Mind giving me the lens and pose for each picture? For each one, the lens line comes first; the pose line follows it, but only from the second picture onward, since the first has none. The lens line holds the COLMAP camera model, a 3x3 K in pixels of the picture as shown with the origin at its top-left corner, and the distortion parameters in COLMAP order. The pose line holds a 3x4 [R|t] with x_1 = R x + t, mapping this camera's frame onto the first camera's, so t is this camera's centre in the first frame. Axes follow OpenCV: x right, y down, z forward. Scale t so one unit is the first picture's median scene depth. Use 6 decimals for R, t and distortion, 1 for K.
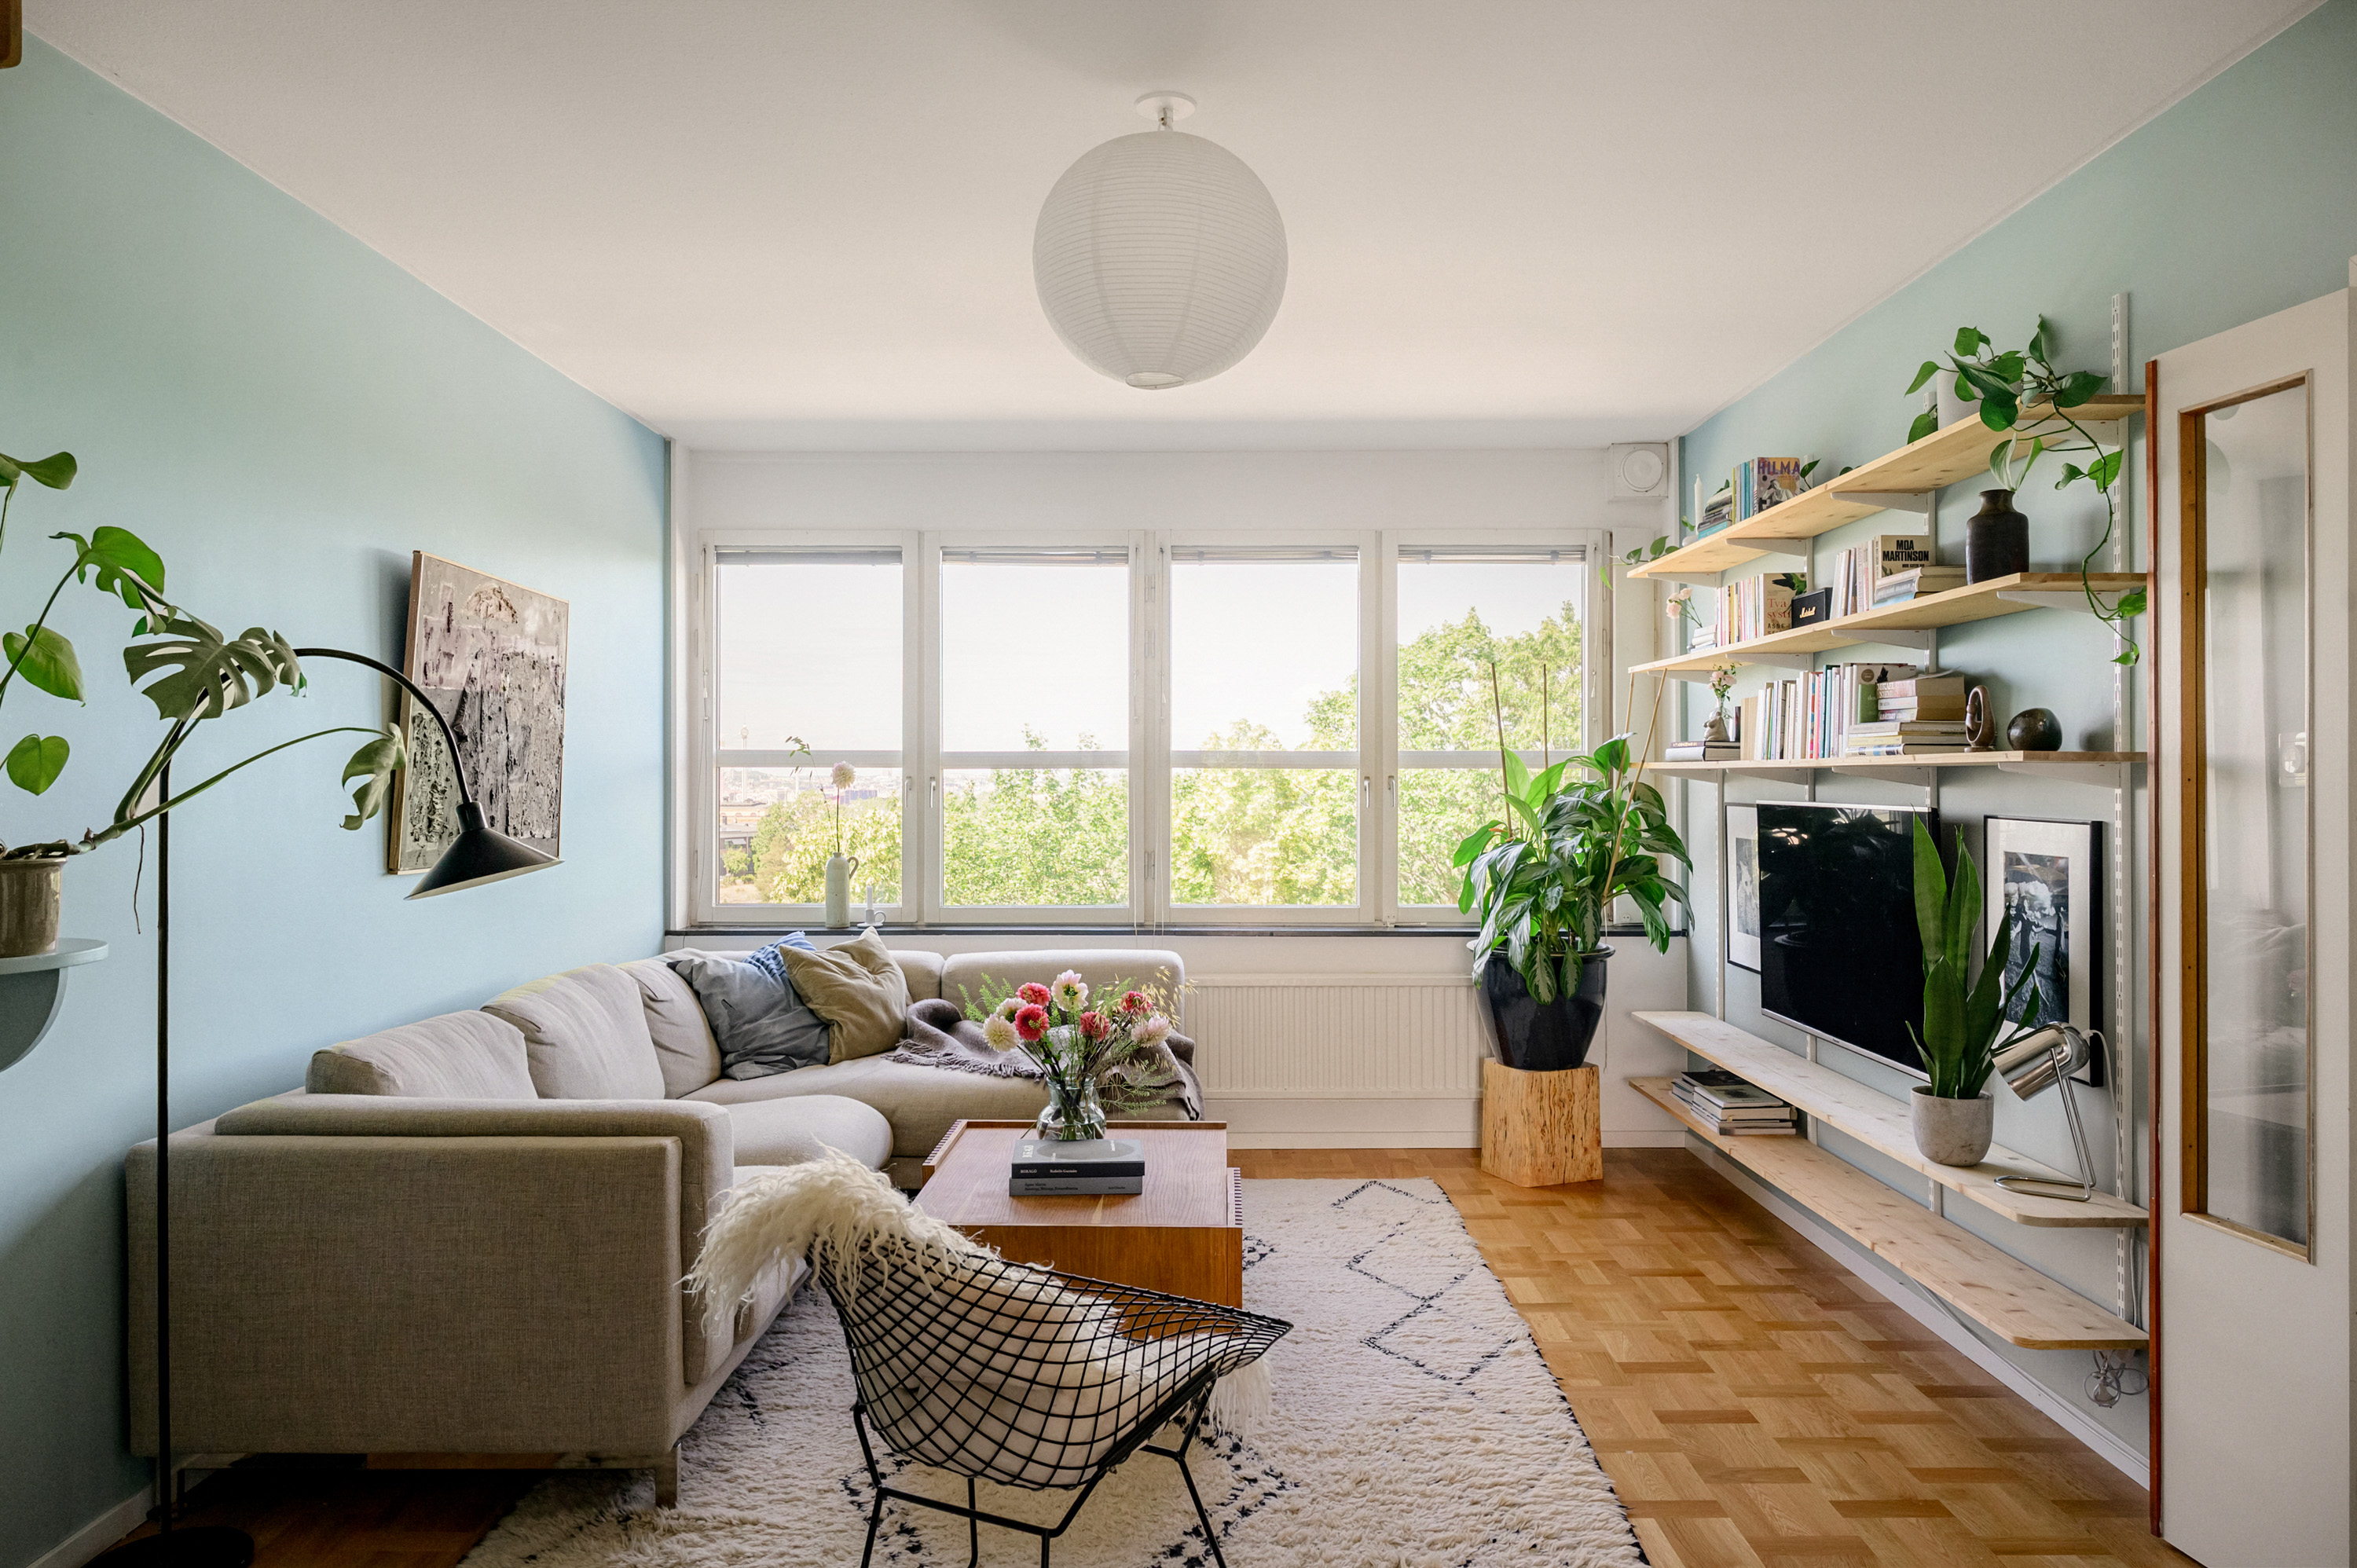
lens RADIAL K [[1690.6, 0, 1178.5], [0, 1690.6, 784.0], [0, 0, 1]] dist [0.006271, -0.007992]
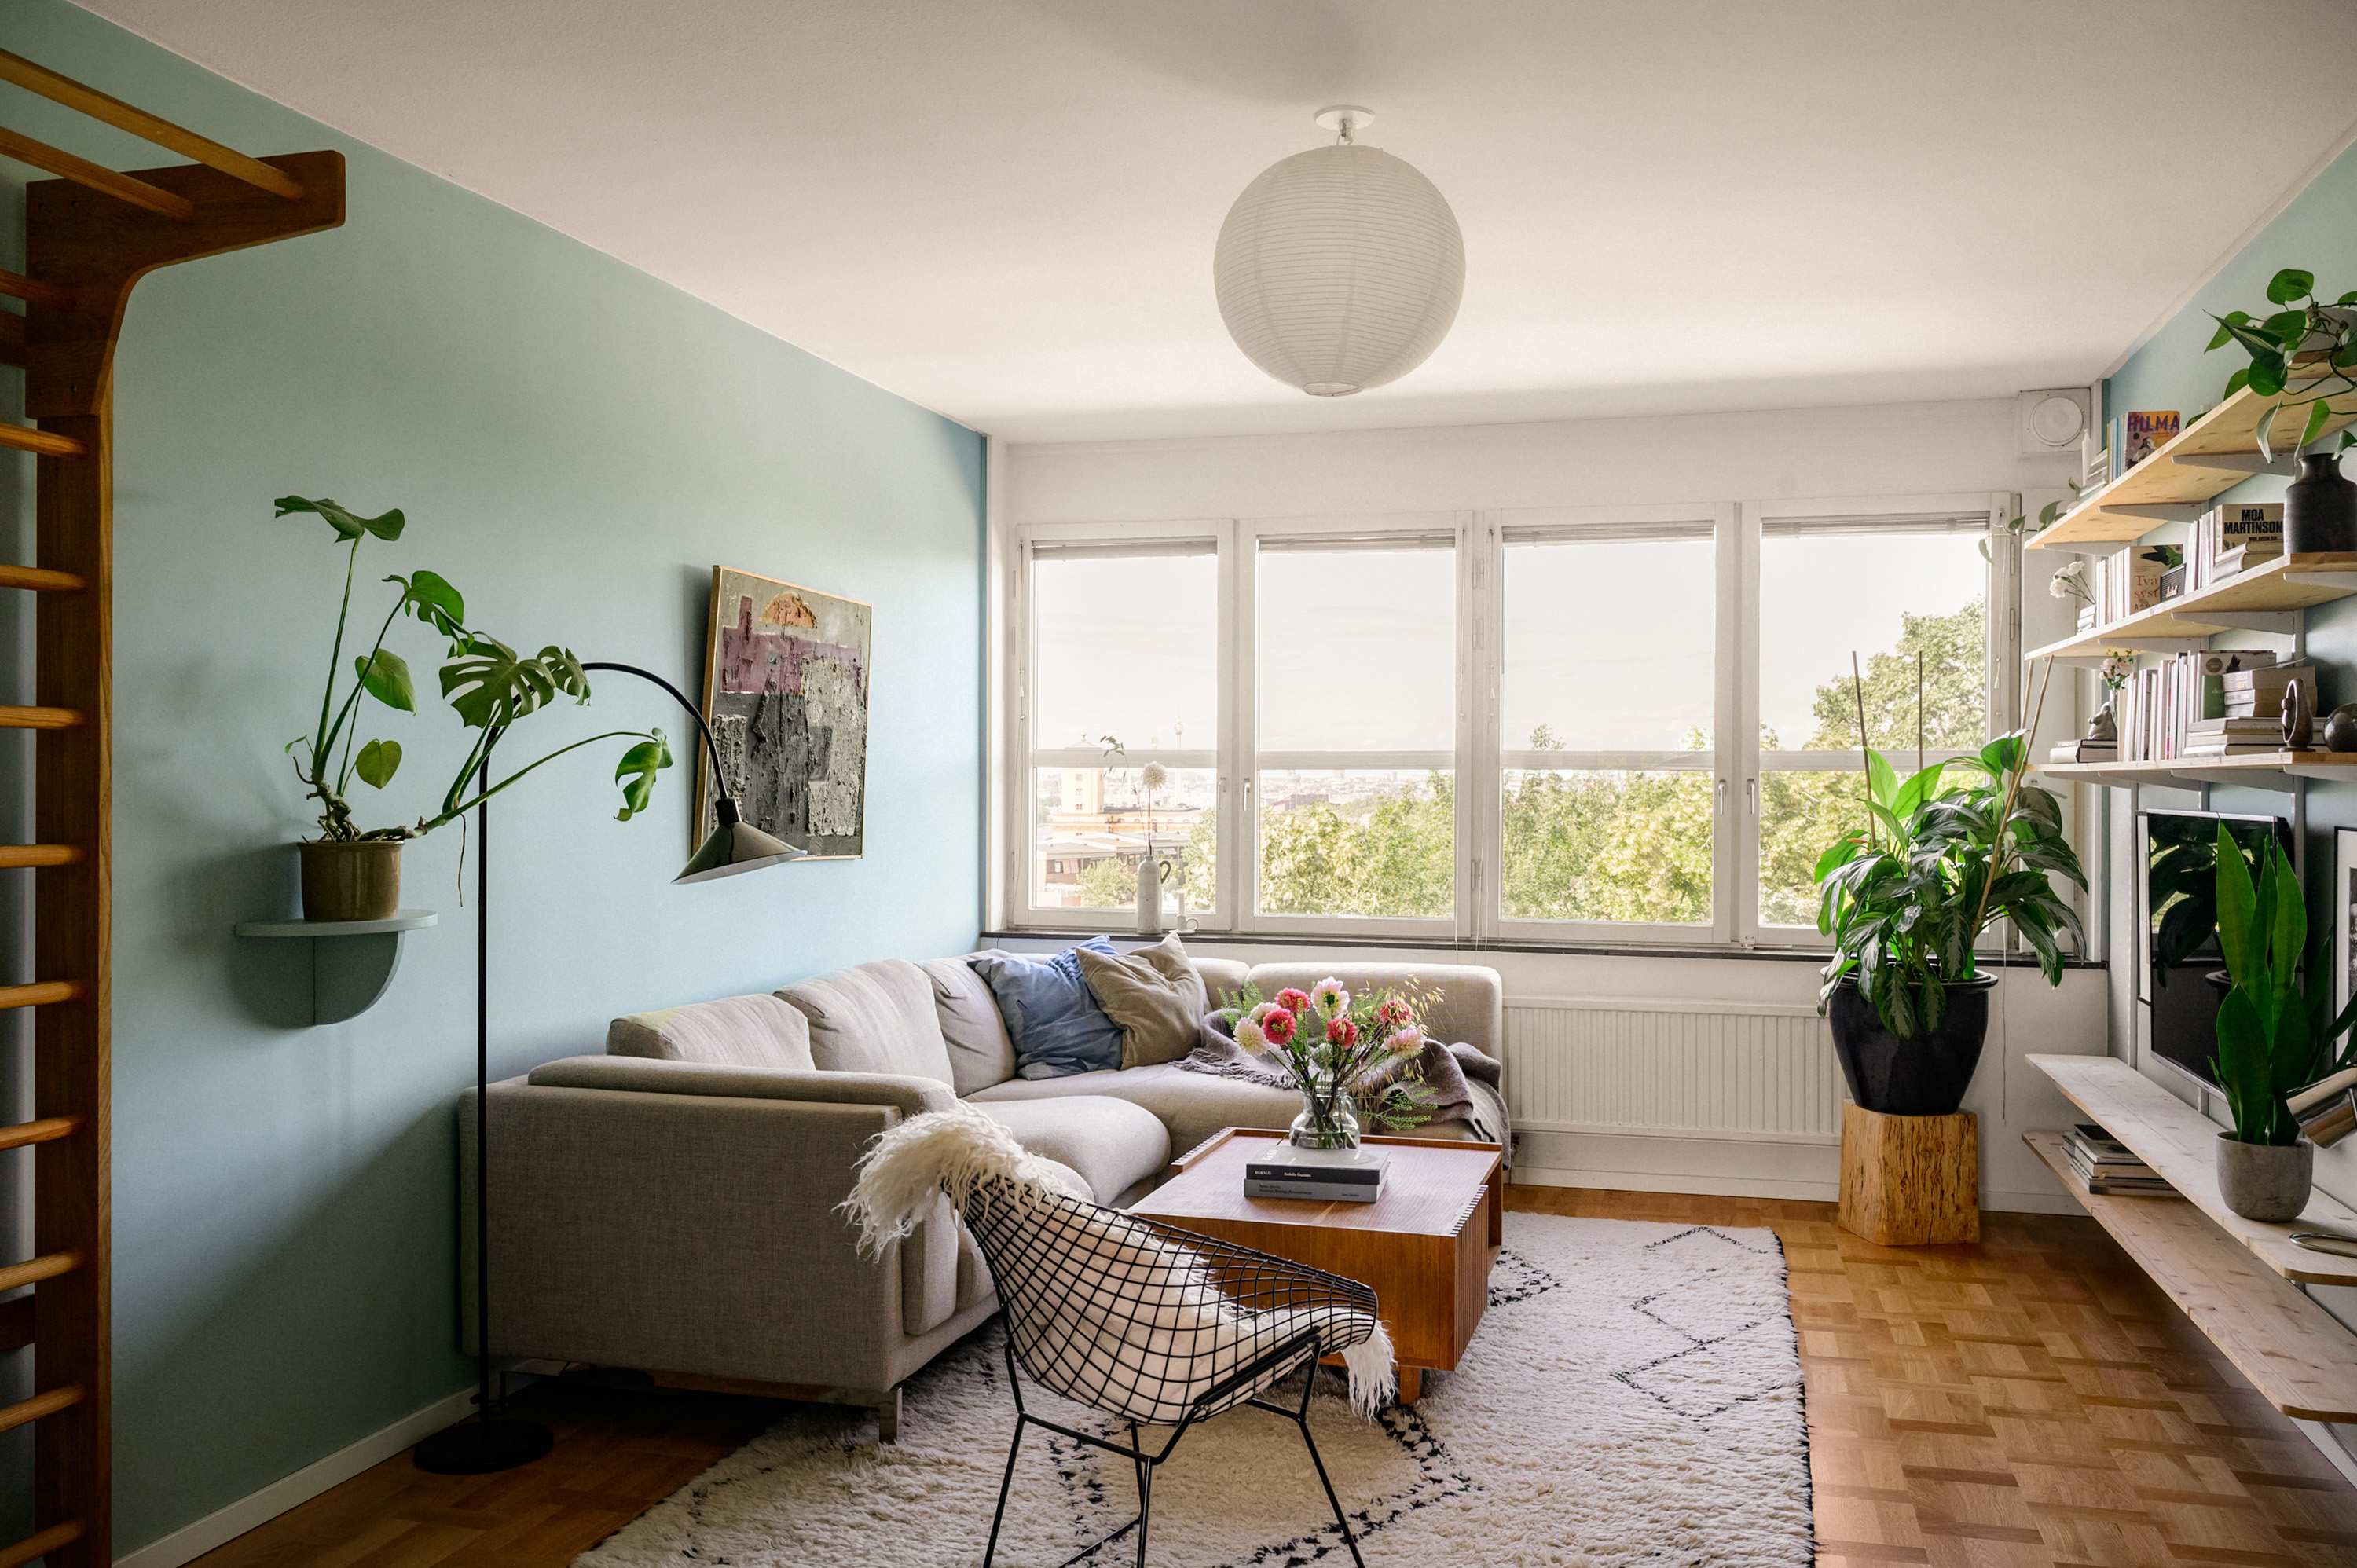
lens RADIAL K [[1983.8, 0, 1107.3], [0, 1983.8, 811.3], [0, 0, 1]] dist [-0.006405, 0.006268]
pose [[0.958665, 0.008503, -0.284409, 0.147504], [-0.005129, 0.999907, 0.012608, 0.001305], [0.284490, -0.010628, 0.958620, -0.139274]]
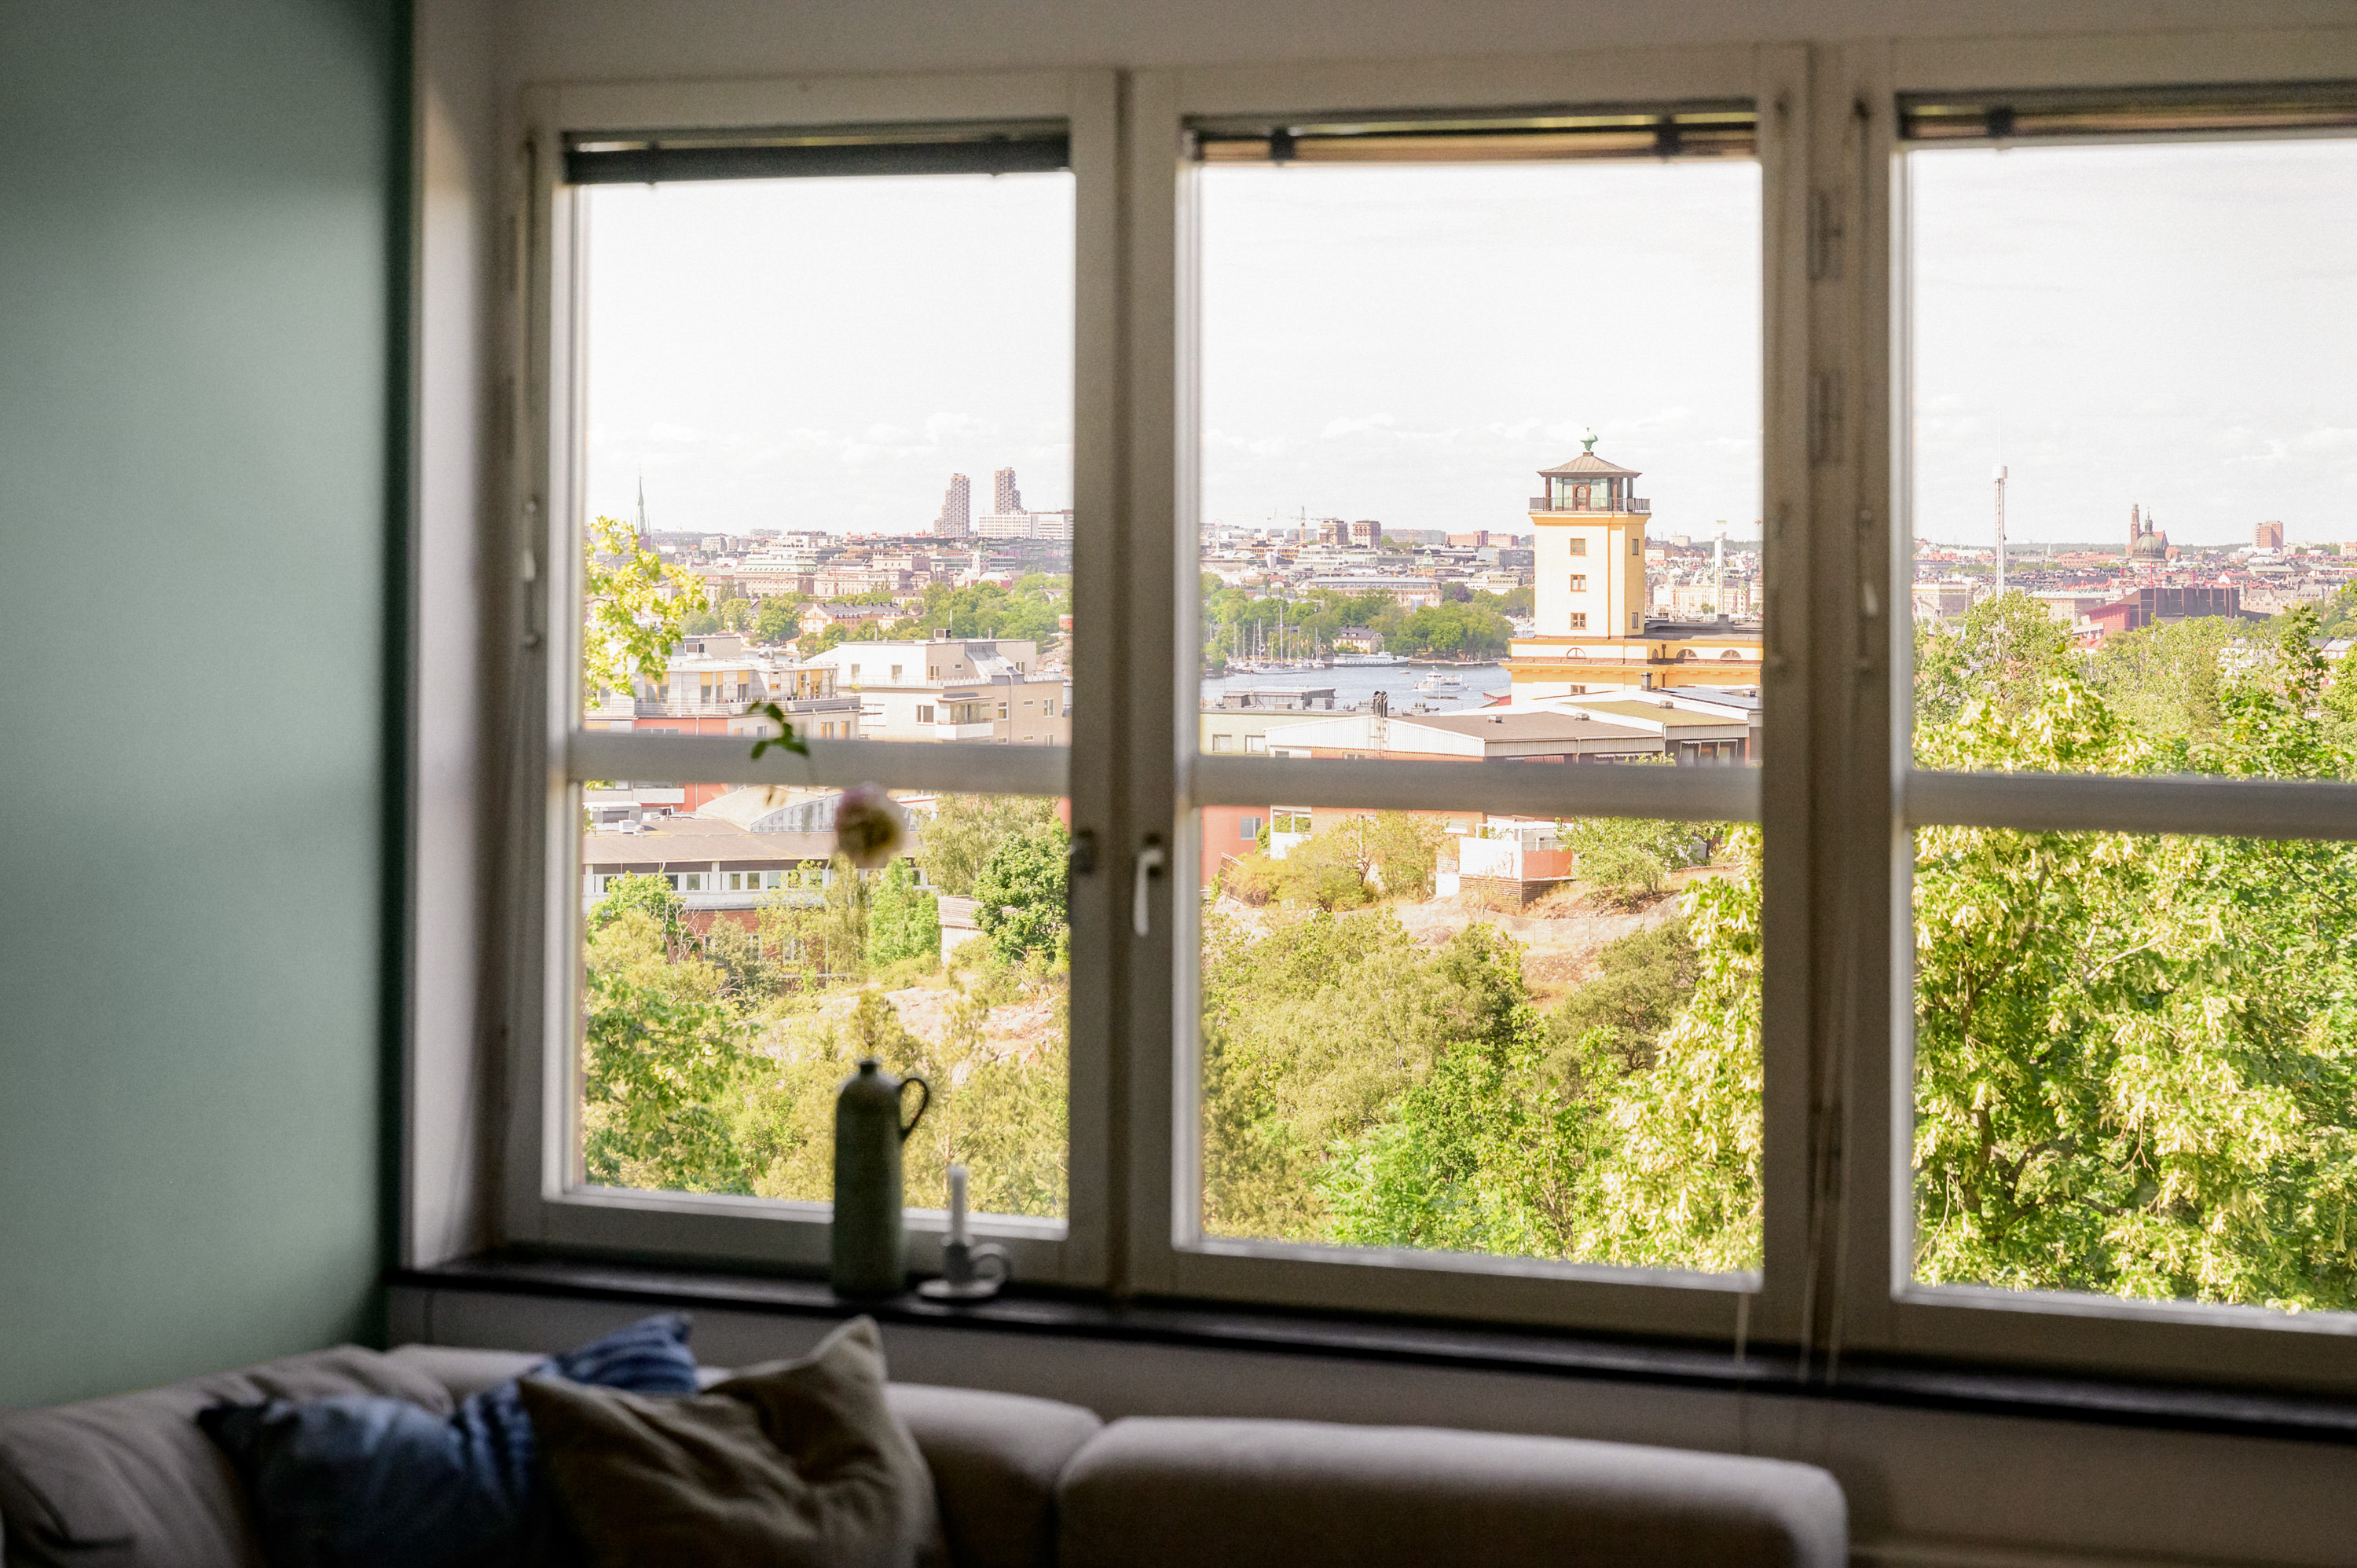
lens RADIAL K [[4840.5, 0, 786.7], [0, 4840.5, 214.7], [0, 0, 1]] dist [0.015764, -0.322678]
pose [[0.891205, -0.018931, -0.453205, 0.323282], [-0.013743, 0.997543, -0.068695, -0.088795], [0.453392, 0.067450, 0.888756, 0.227344]]
